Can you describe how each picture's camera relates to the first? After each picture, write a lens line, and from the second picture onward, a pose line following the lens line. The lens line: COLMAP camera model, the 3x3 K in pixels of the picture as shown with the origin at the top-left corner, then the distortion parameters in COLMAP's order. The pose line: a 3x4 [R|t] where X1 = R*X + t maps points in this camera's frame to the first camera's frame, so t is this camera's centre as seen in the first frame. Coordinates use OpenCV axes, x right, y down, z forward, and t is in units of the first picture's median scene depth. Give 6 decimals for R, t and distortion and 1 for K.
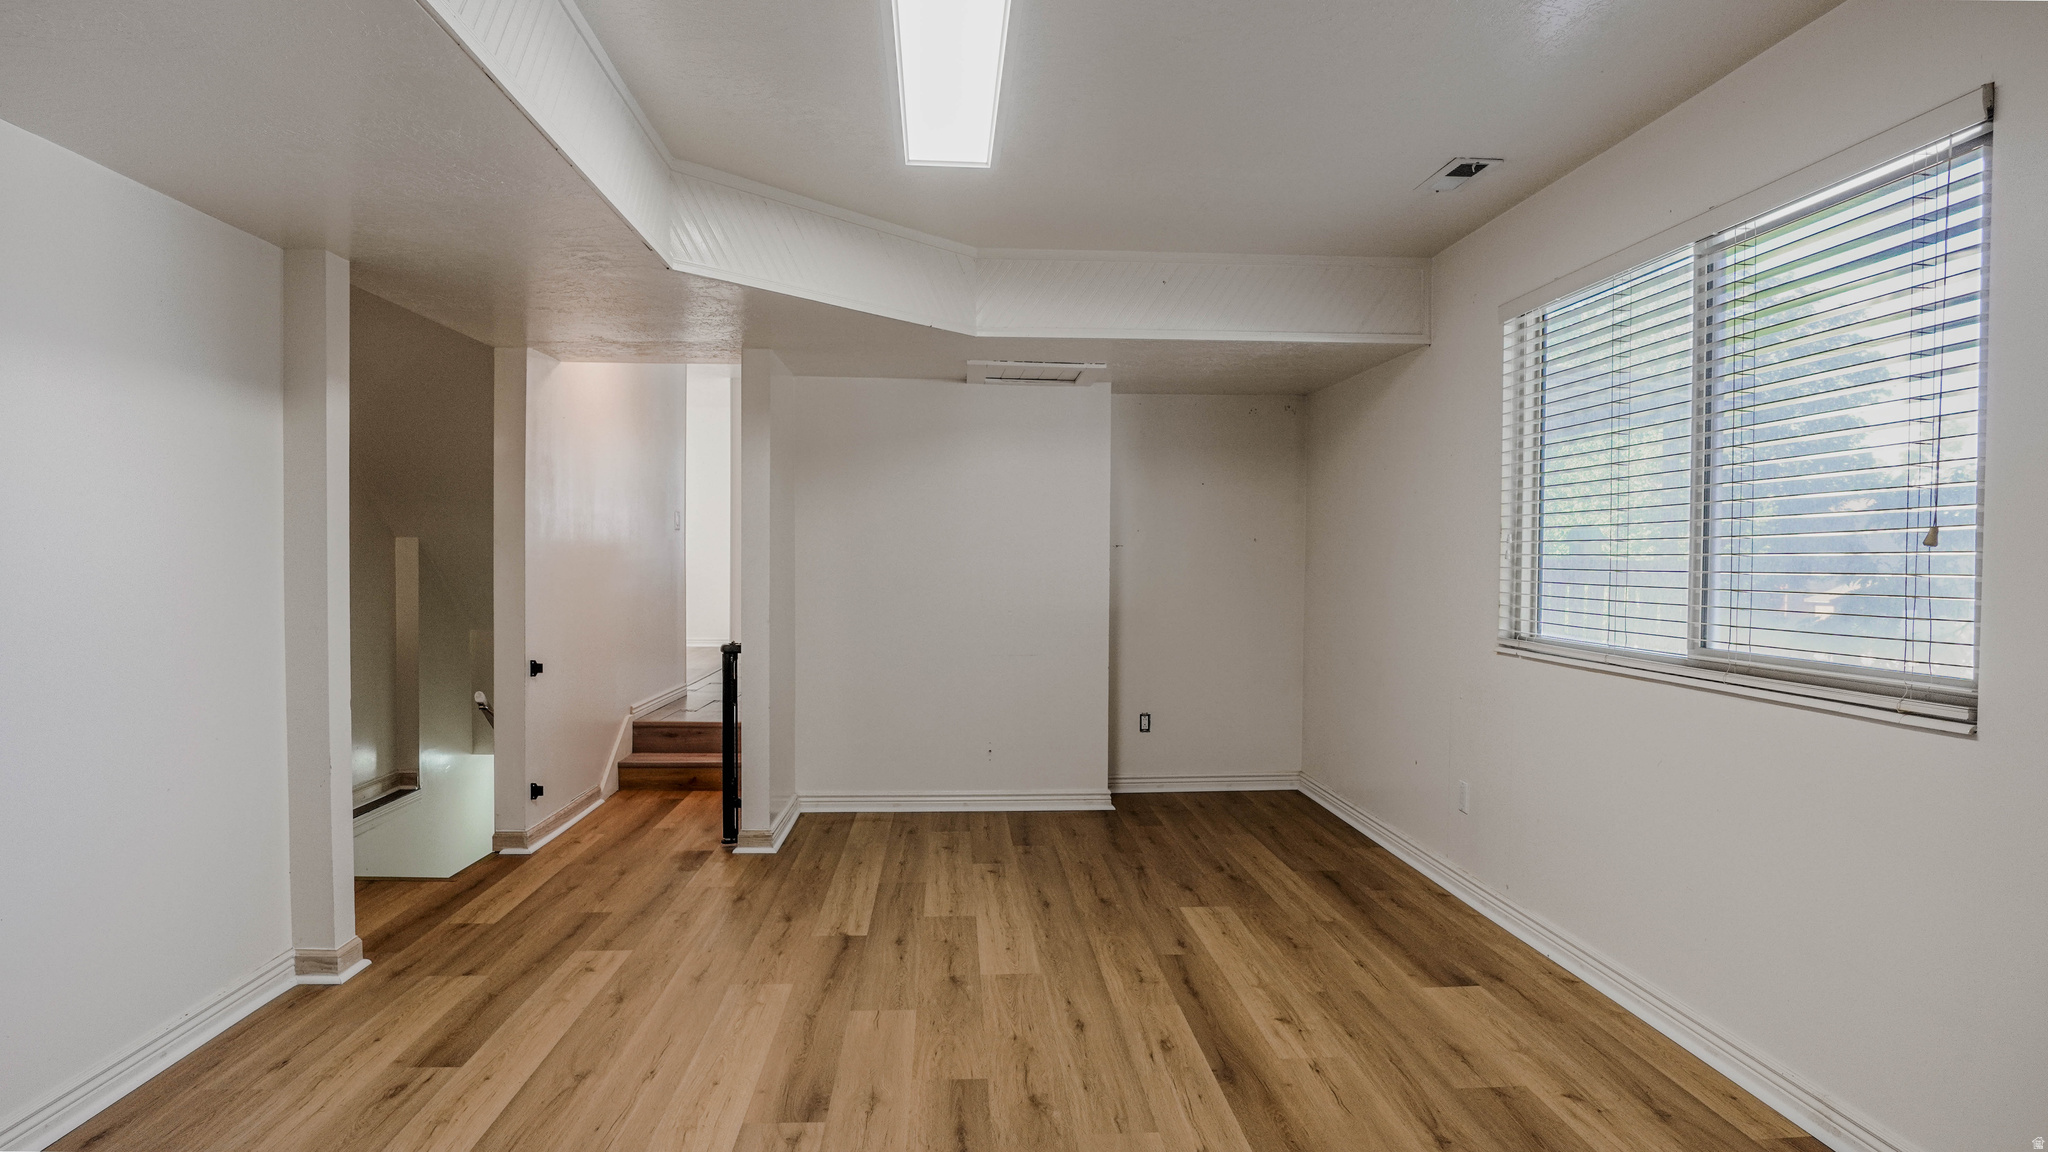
lens RADIAL K [[1110.7, 0, 1015.9], [0, 1110.7, 581.1], [0, 0, 1]] dist [-0.039629, 0.010585]
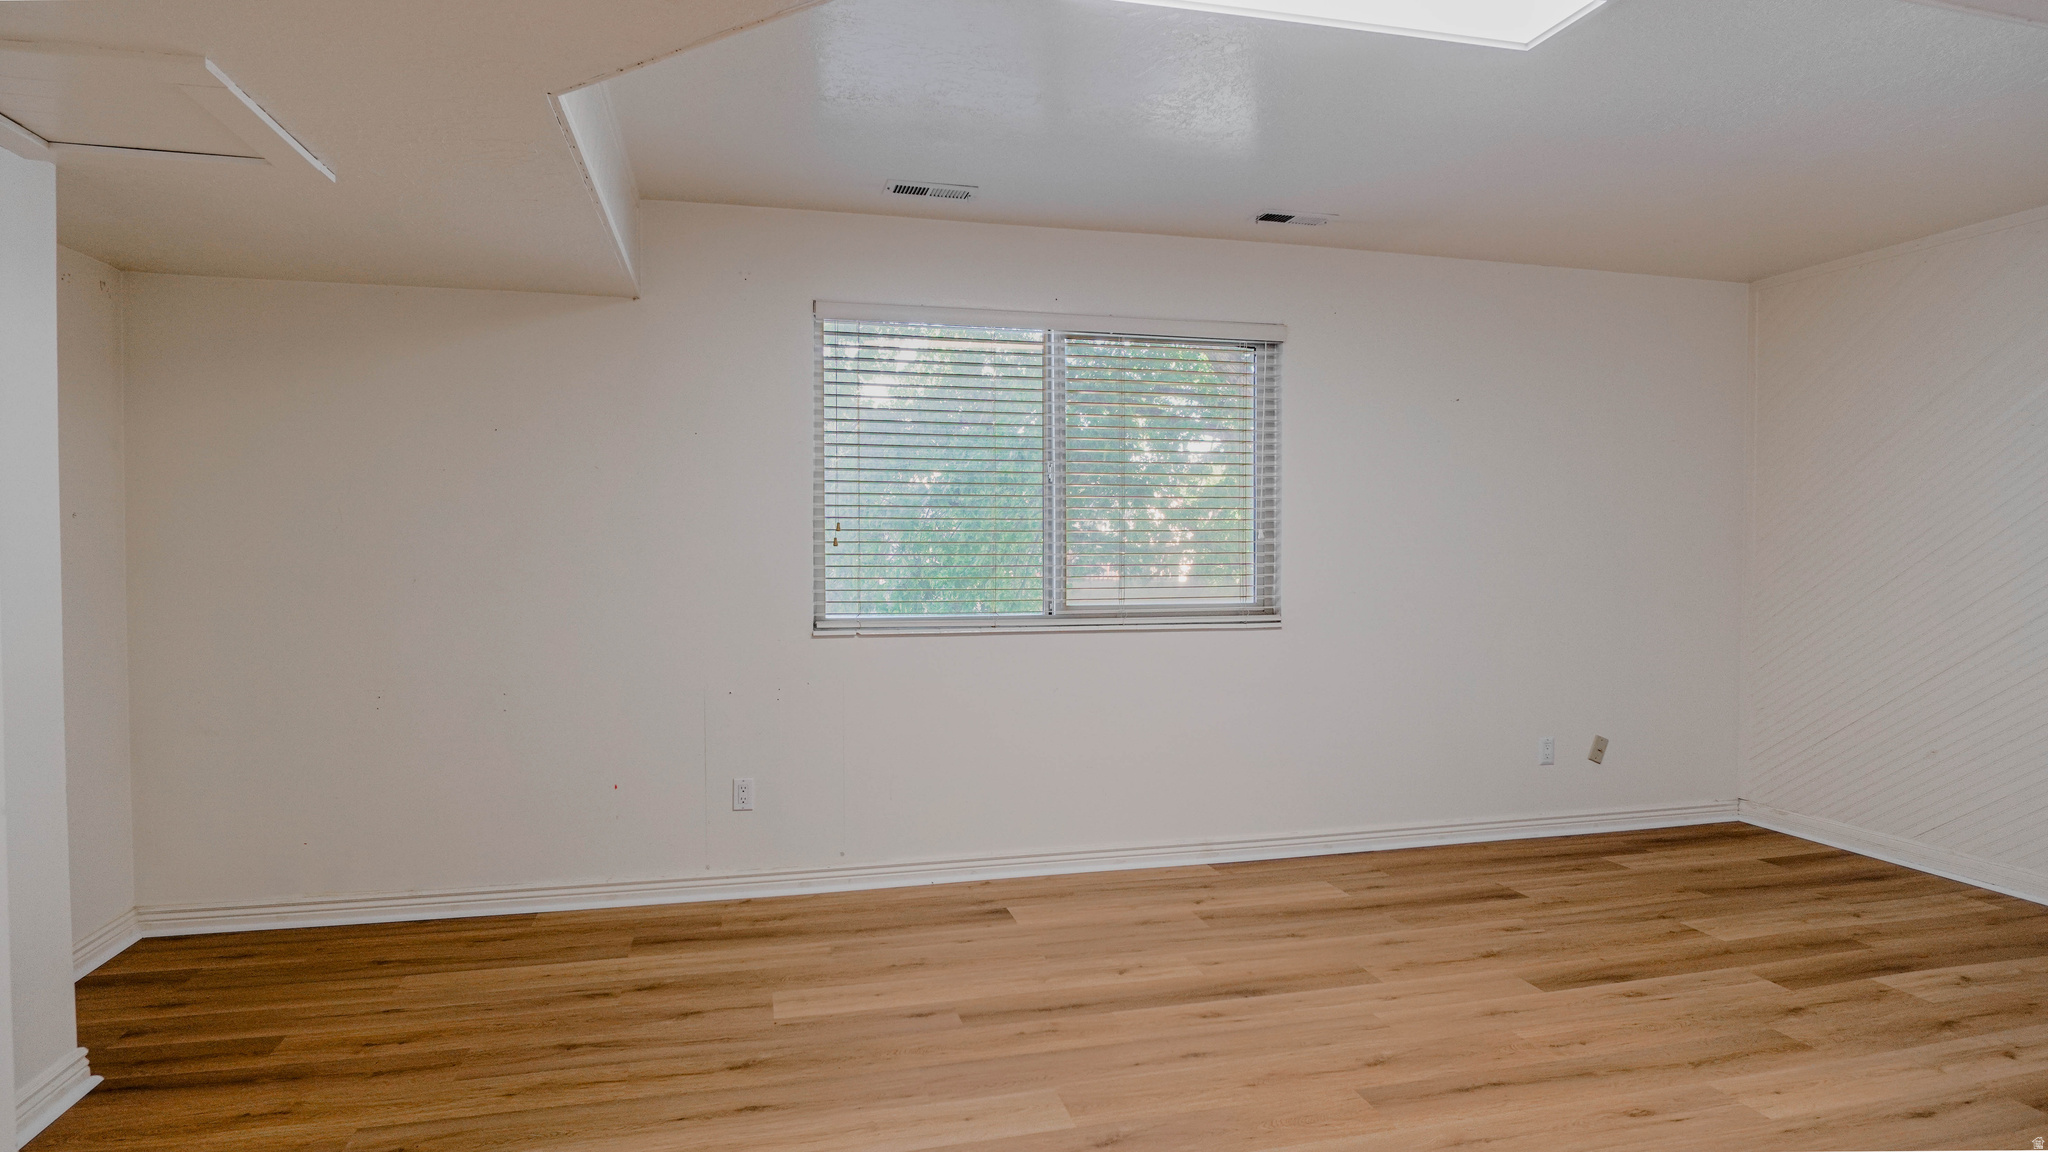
lens RADIAL K [[1110.7, 0, 1015.9], [0, 1110.7, 581.1], [0, 0, 1]] dist [-0.039629, 0.010585]
pose [[-0.177808, -0.035083, 0.983440, -0.768456], [0.022210, 0.998967, 0.039652, -0.031145], [-0.983815, 0.028893, -0.176845, 1.235887]]
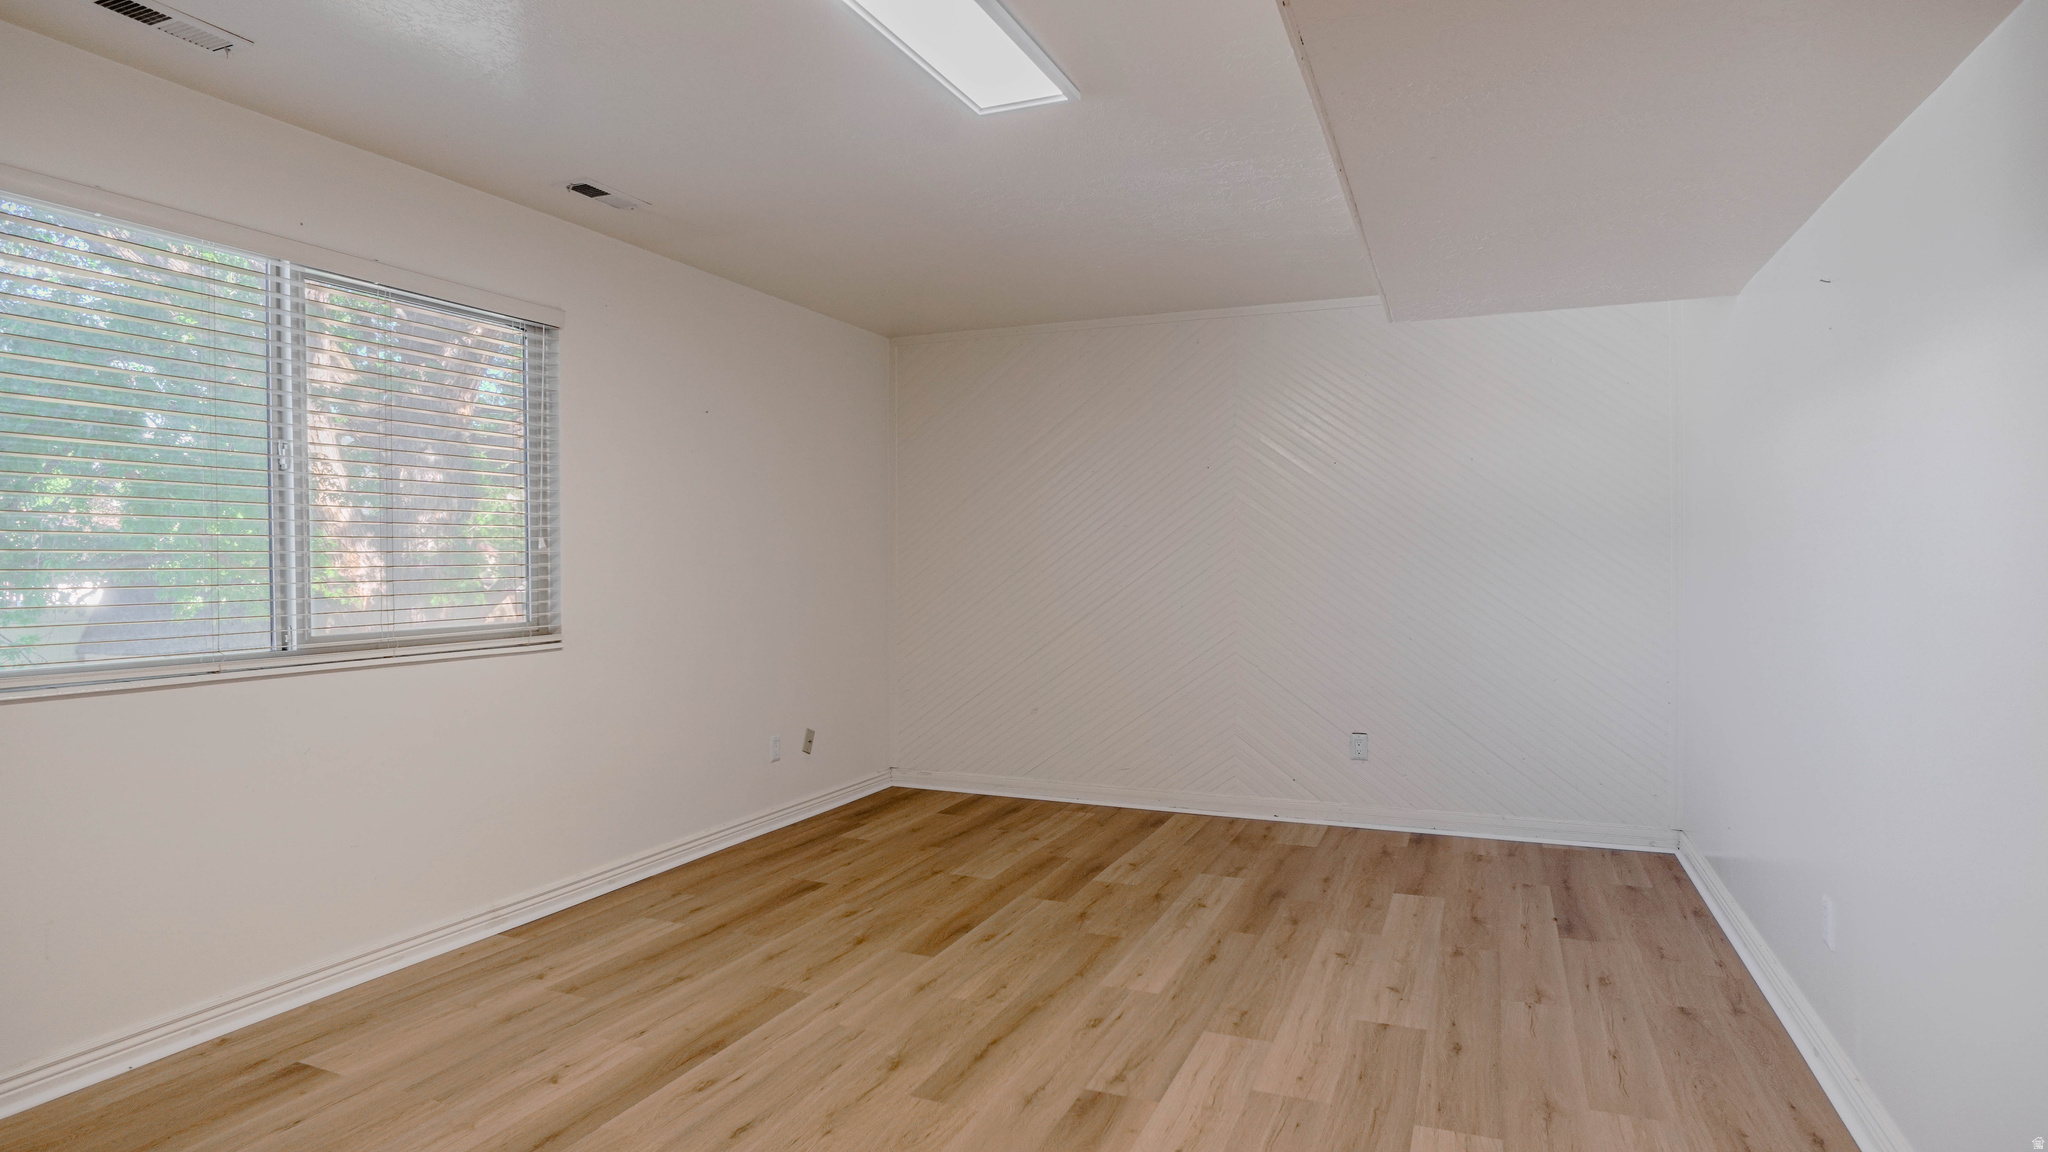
lens RADIAL K [[1110.7, 0, 1015.9], [0, 1110.7, 581.1], [0, 0, 1]] dist [-0.039629, 0.010585]
pose [[-0.892483, -0.014153, 0.450859, -0.461337], [0.006539, 0.998997, 0.044303, -0.036505], [-0.451034, 0.042488, -0.891495, 1.538885]]
